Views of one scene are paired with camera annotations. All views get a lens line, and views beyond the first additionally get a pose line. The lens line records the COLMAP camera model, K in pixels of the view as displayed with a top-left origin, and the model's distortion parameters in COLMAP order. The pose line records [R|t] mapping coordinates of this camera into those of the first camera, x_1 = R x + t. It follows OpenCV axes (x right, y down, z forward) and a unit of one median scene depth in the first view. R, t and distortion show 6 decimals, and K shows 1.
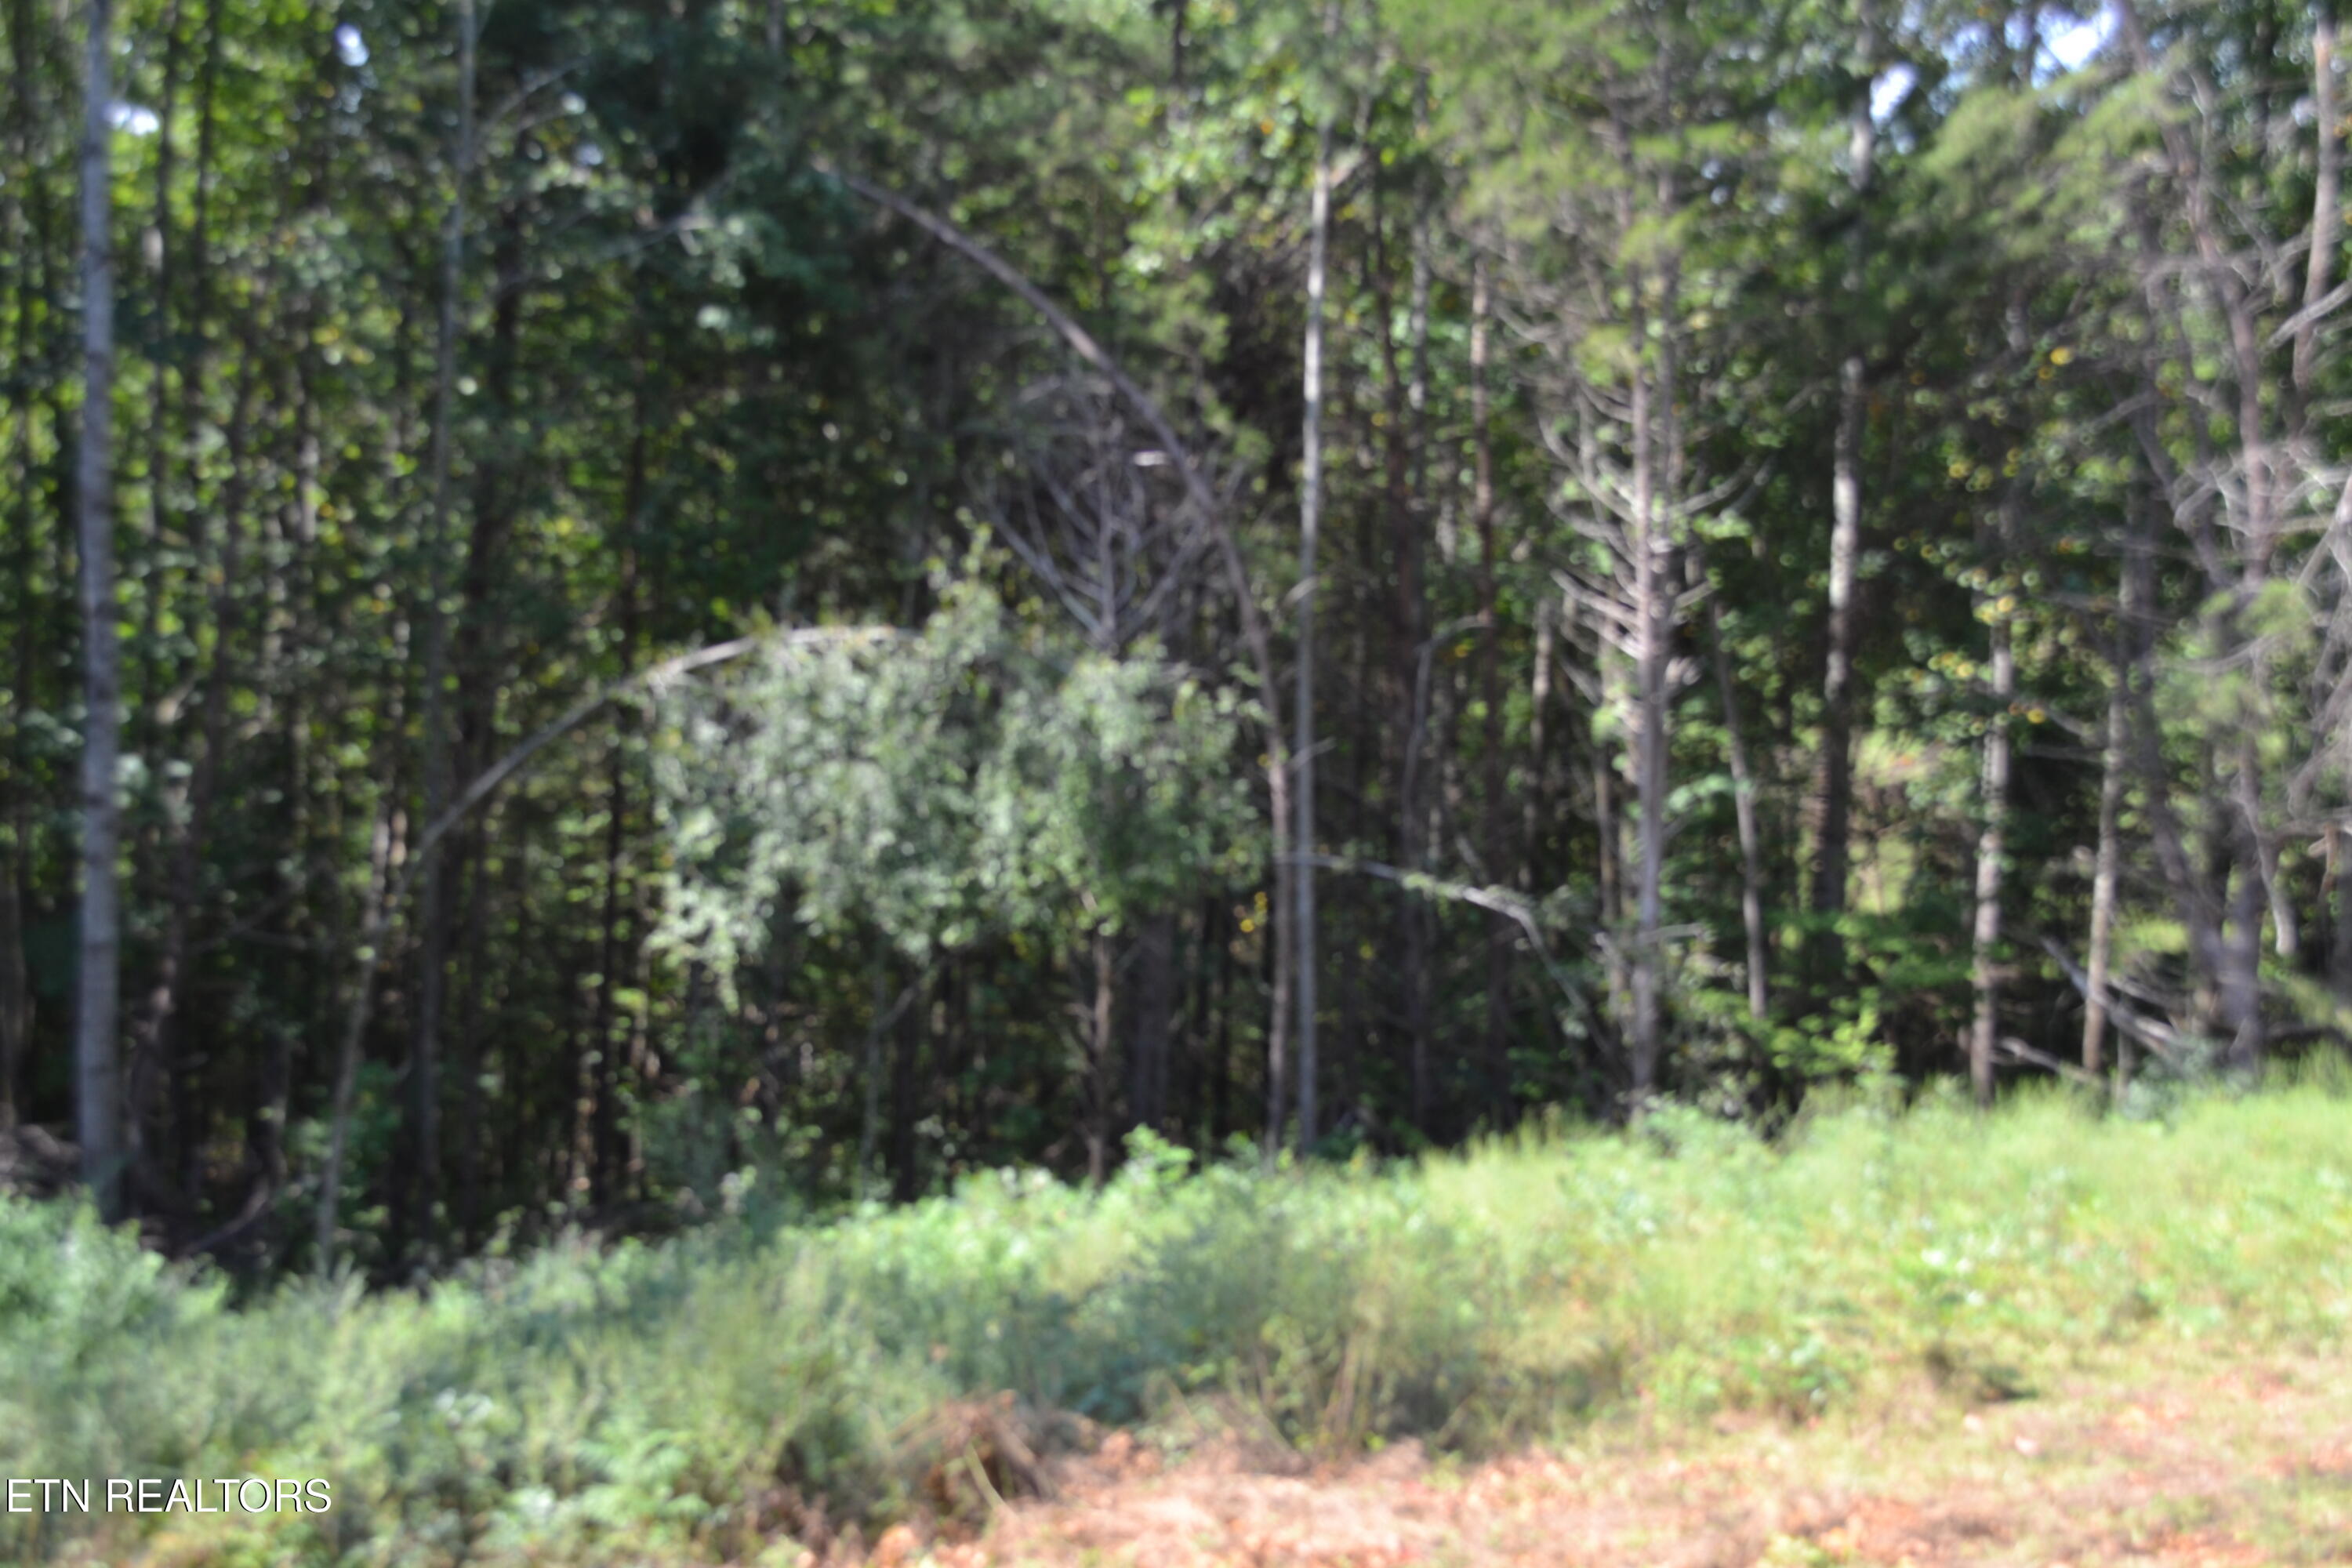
lens RADIAL K [[2870.2, 0, 1159.4], [0, 2870.2, 797.0], [0, 0, 1]] dist [-0.045933, 0.000000]
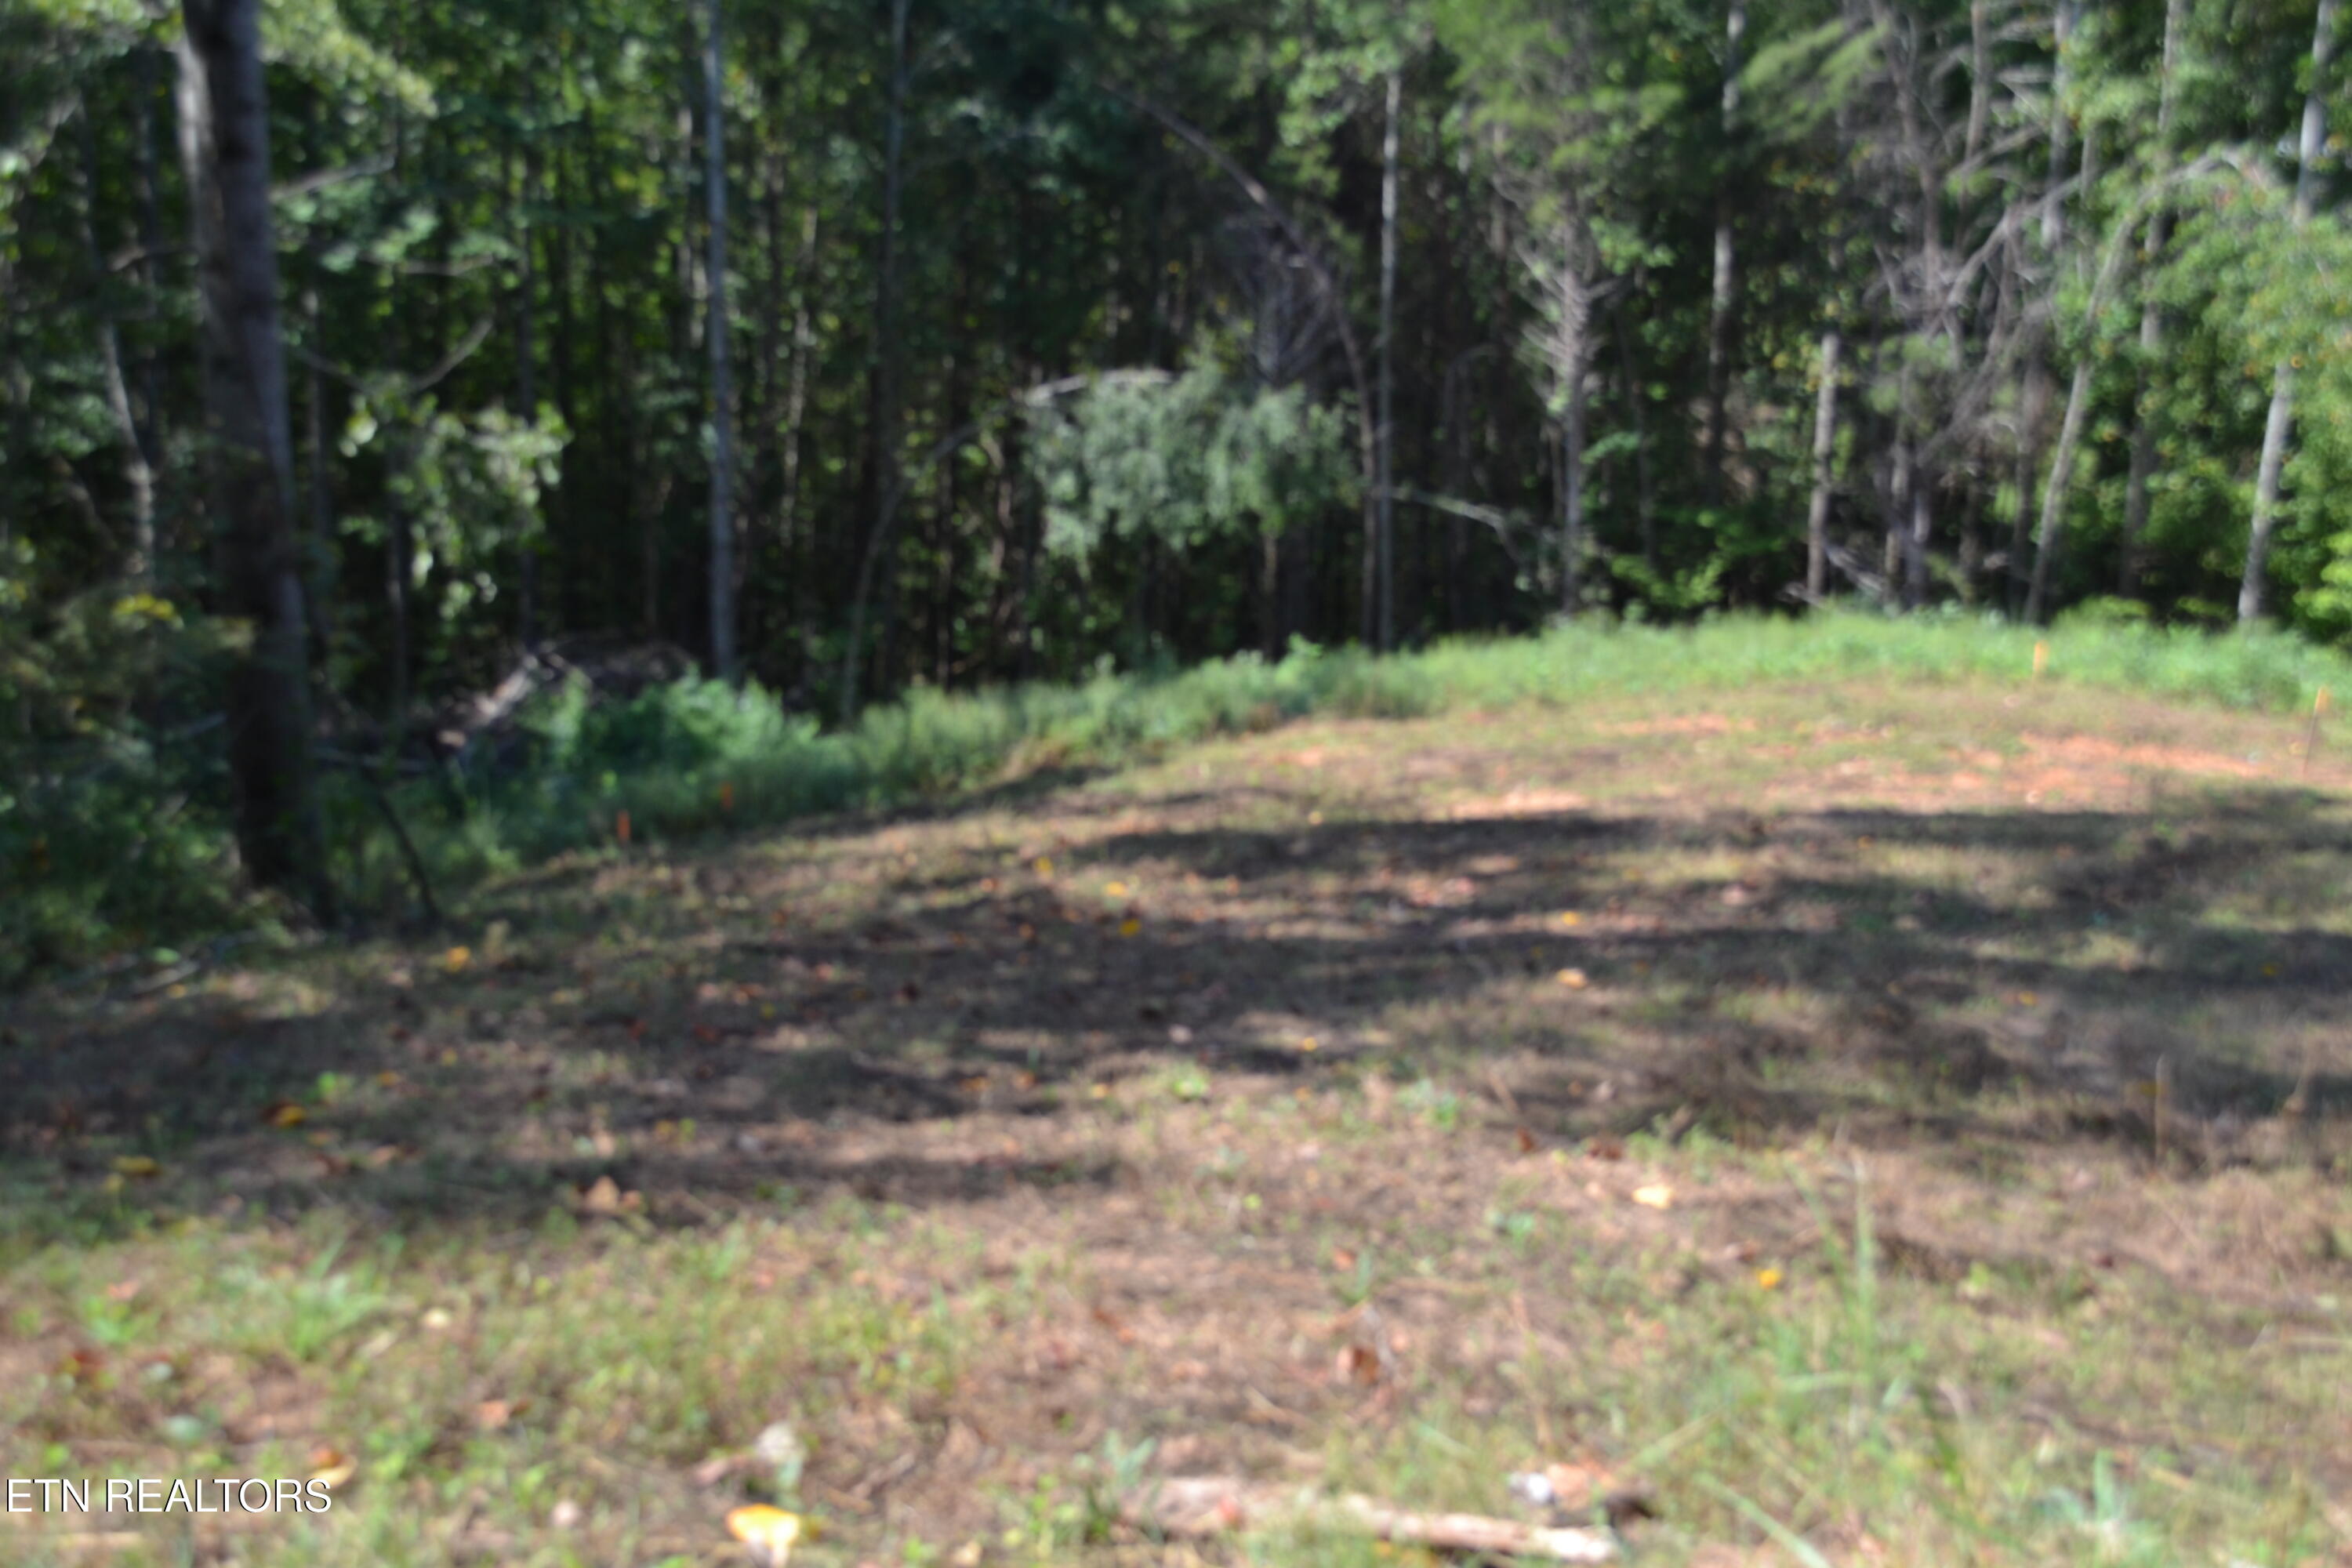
lens RADIAL K [[2870.2, 0, 1165.3], [0, 2870.2, 771.9], [0, 0, 1]] dist [-0.045933, 0.000000]
pose [[0.999101, -0.003266, -0.042260, -0.010688], [0.009926, 0.987329, 0.158374, -0.095078], [0.041207, -0.158651, 0.986474, -0.862720]]
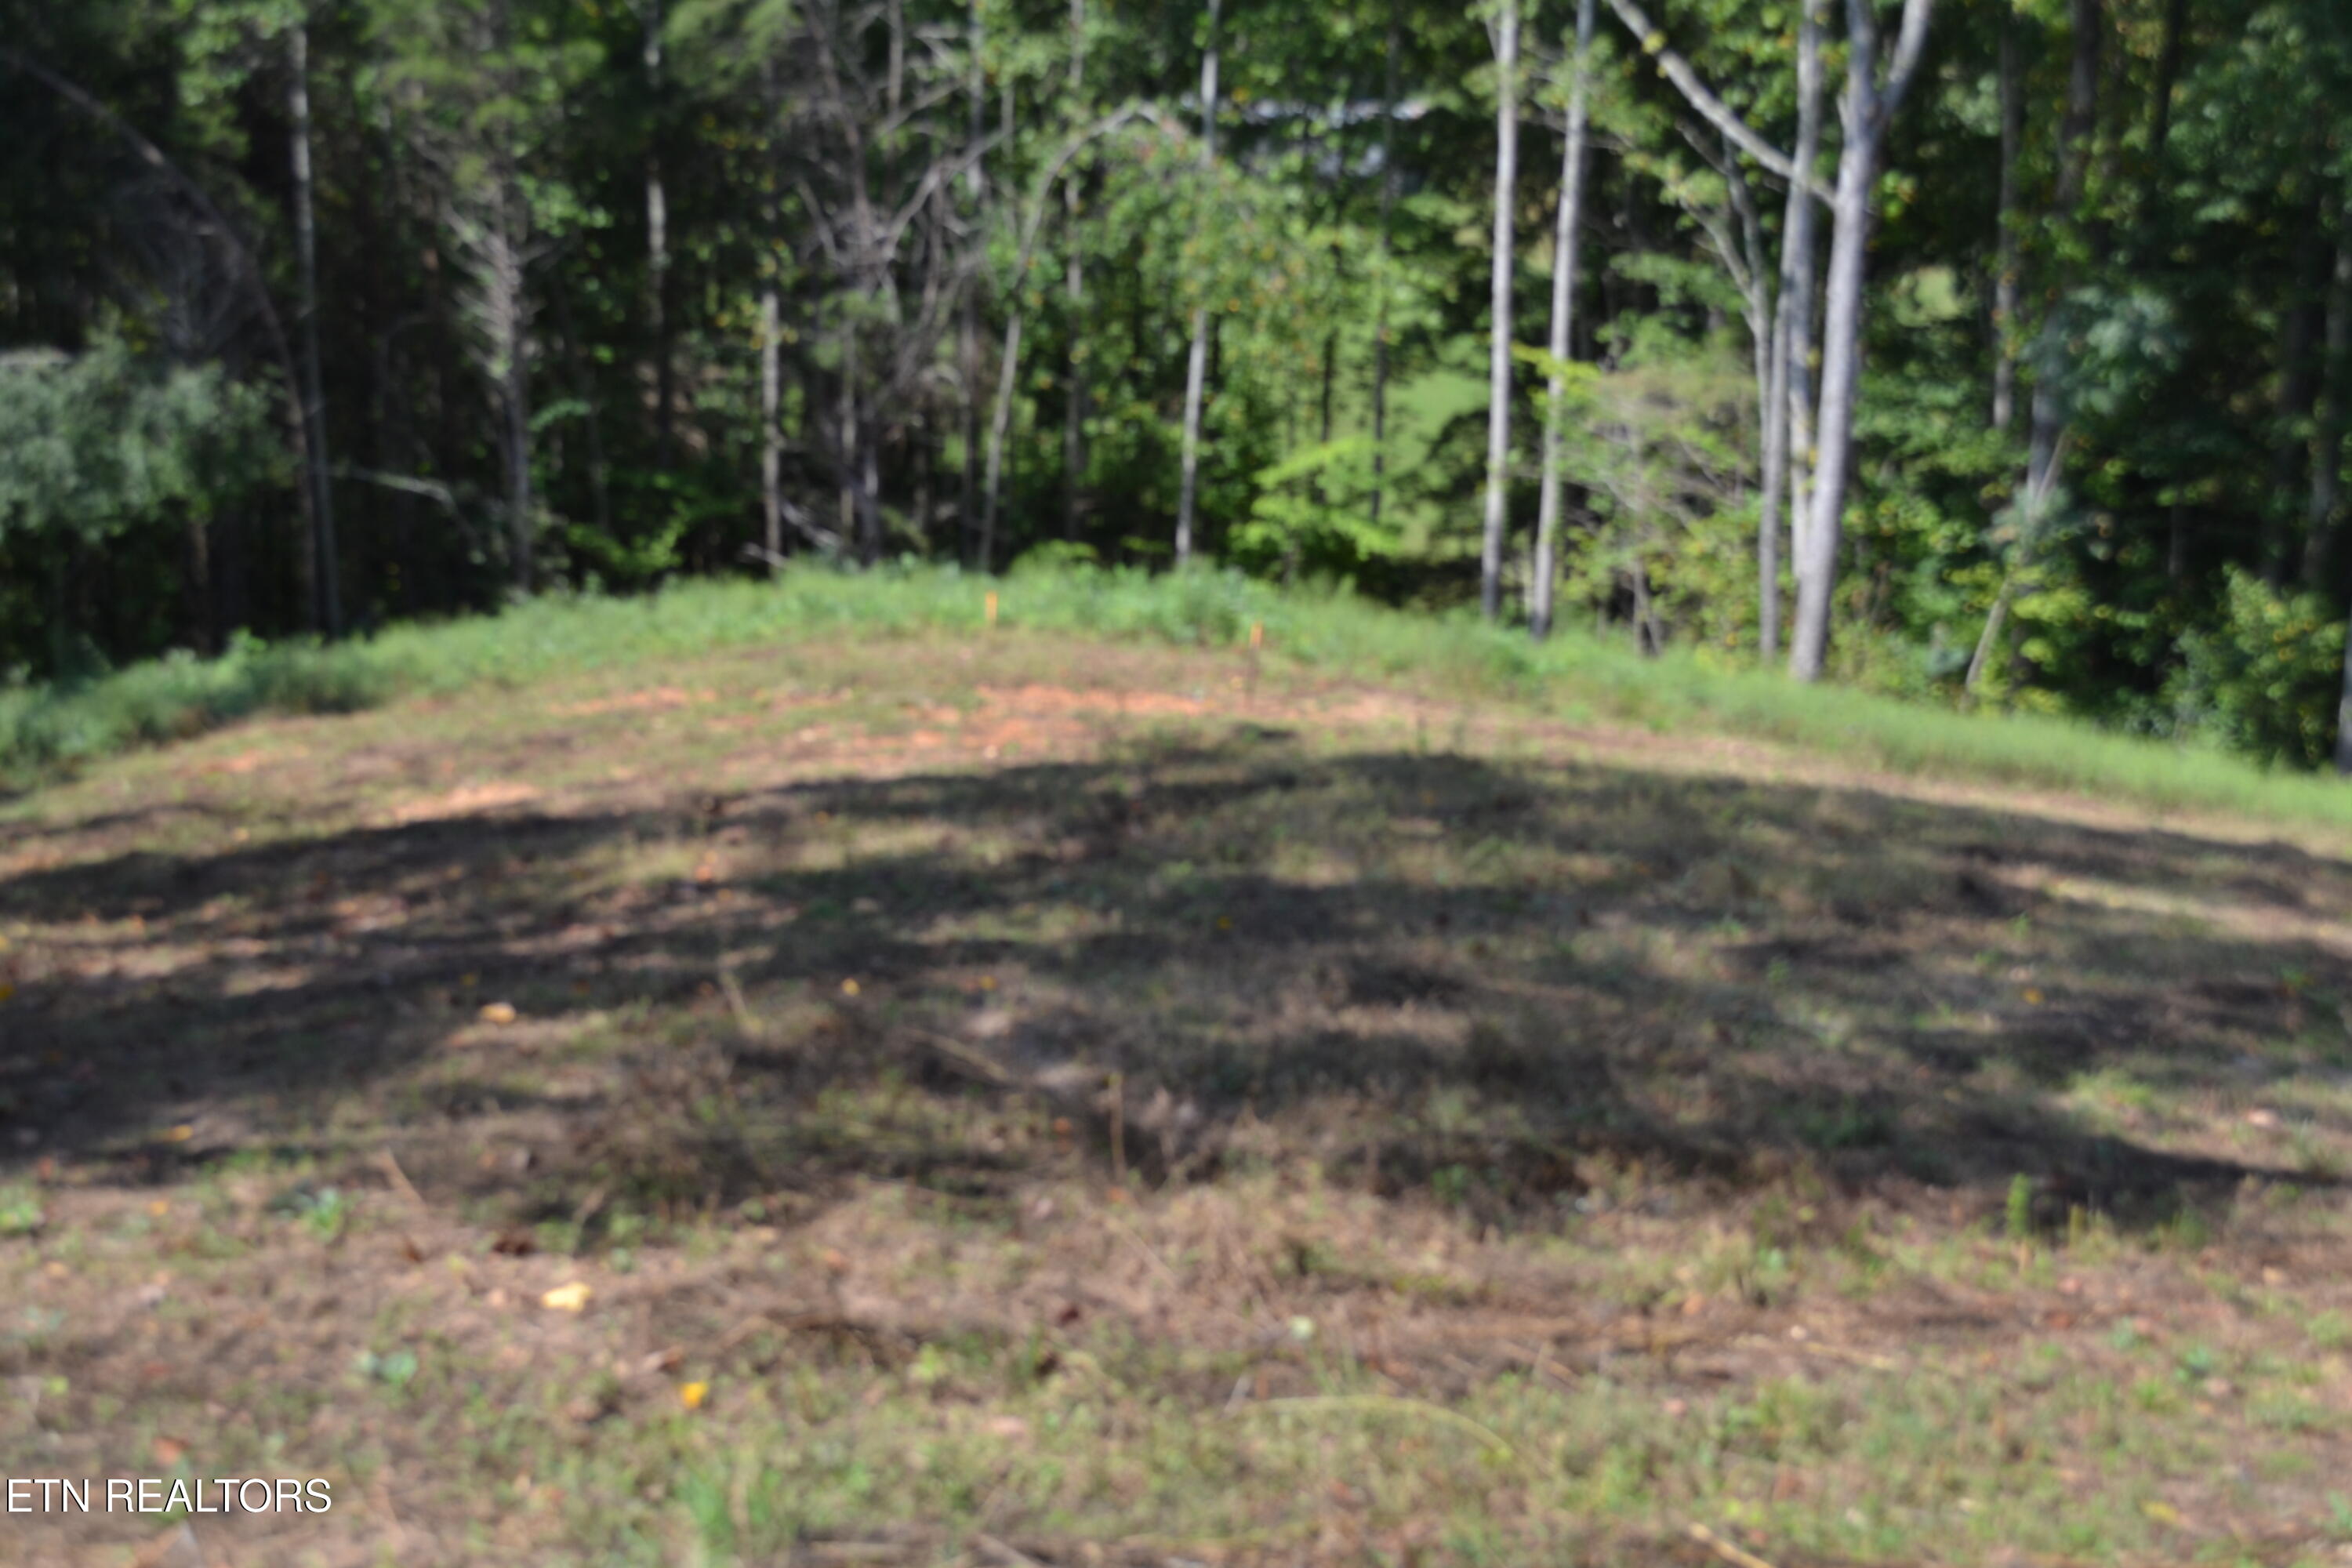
lens RADIAL K [[2870.2, 0, 1179.1], [0, 2870.2, 790.2], [0, 0, 1]] dist [-0.045933, 0.000000]
pose [[0.948408, -0.083350, 0.305900, 0.000616], [0.026938, 0.982521, 0.184195, -0.094543], [-0.315905, -0.166451, 0.934076, -0.833916]]
